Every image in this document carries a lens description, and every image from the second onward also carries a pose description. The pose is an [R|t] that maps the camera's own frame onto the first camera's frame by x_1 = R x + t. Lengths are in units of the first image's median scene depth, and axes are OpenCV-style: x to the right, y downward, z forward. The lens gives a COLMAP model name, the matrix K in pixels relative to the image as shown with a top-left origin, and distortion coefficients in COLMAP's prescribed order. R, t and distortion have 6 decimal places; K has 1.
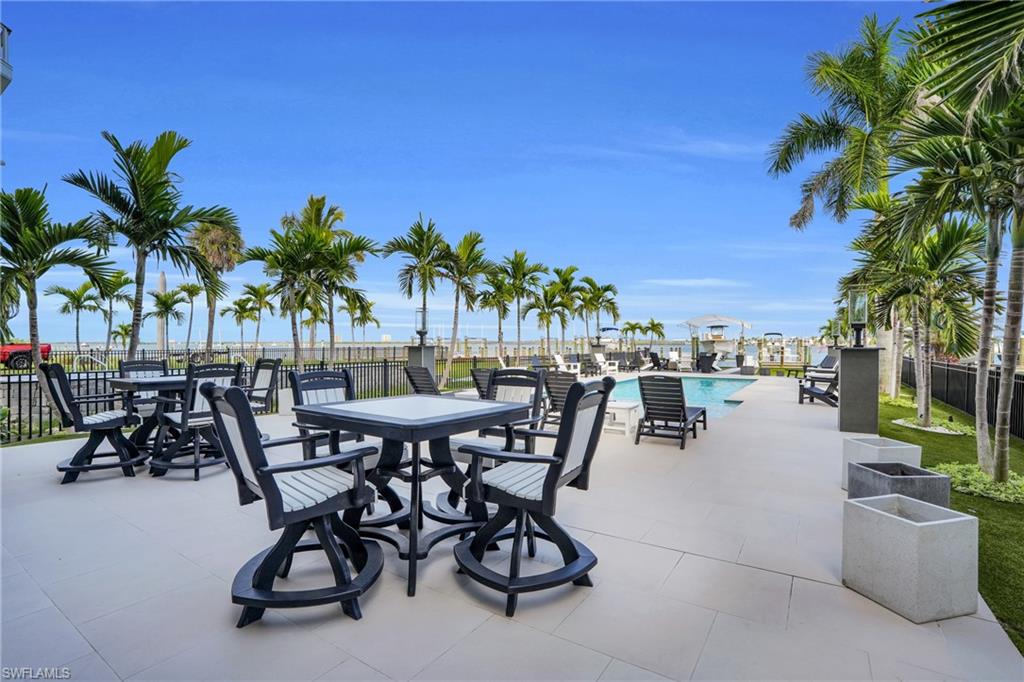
lens RADIAL K [[476.0, 0, 516.8], [0, 476.0, 344.8], [0, 0, 1]] dist [-0.043220, 0.004817]
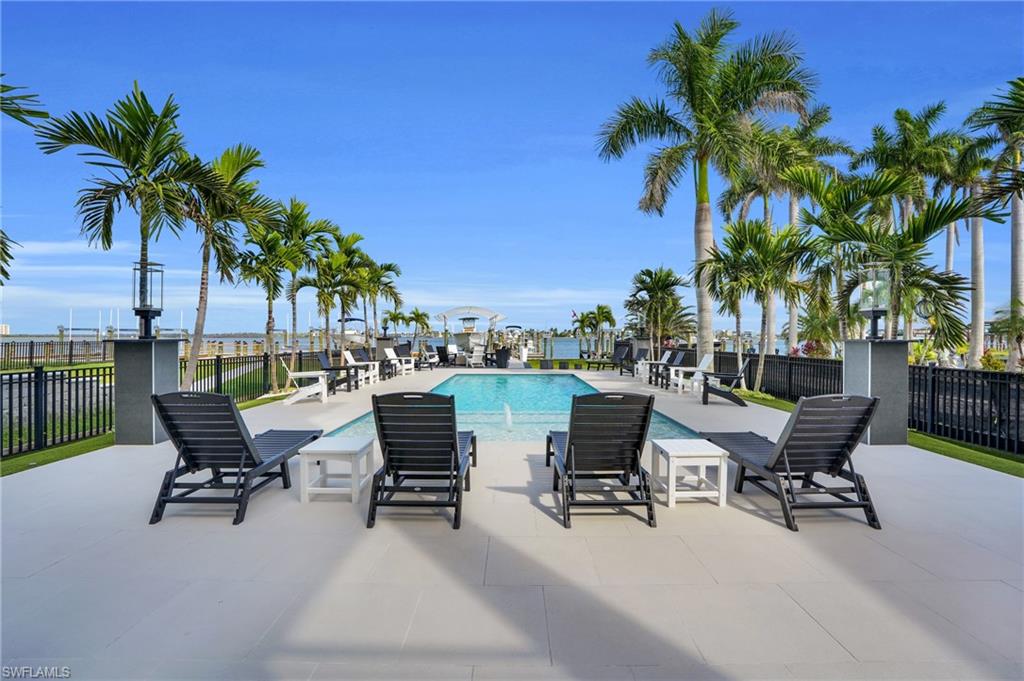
lens RADIAL K [[476.0, 0, 519.5], [0, 476.0, 335.7], [0, 0, 1]] dist [-0.043220, 0.004817]
pose [[0.829317, 0.001493, 0.558777, -0.119534], [0.000469, 0.999994, -0.003369, 0.000238], [-0.558778, 0.003056, 0.829311, 0.303538]]
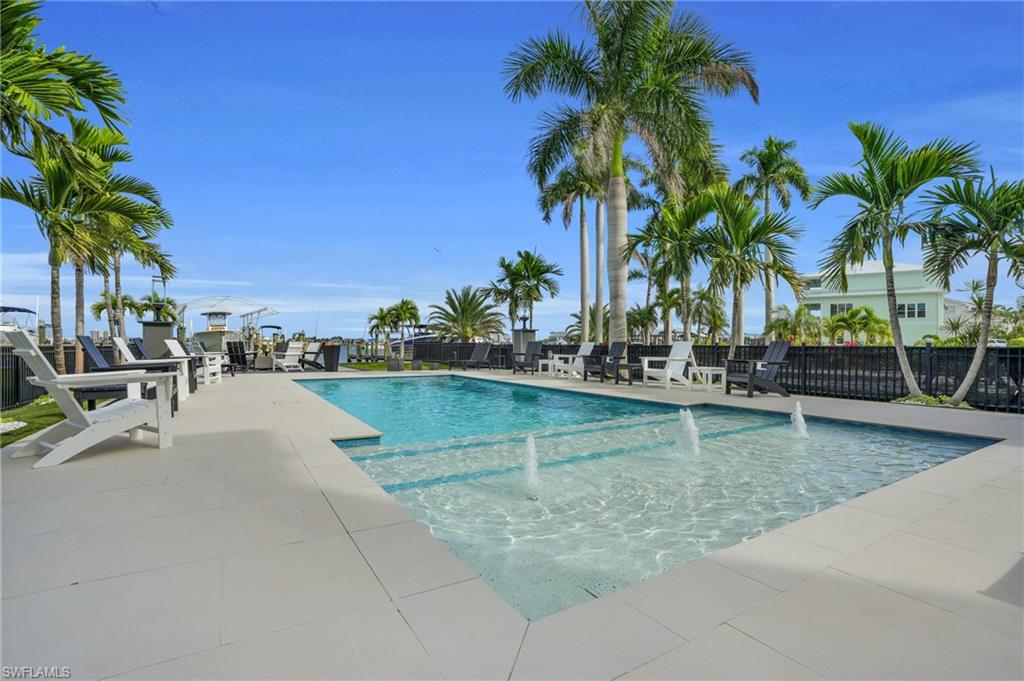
lens RADIAL K [[476.0, 0, 507.0], [0, 476.0, 346.7], [0, 0, 1]] dist [-0.043220, 0.004817]
pose [[0.430285, -0.001897, 0.902691, -0.132897], [0.000637, 0.999998, 0.001798, 0.034427], [-0.902693, -0.000199, 0.430285, 0.699594]]
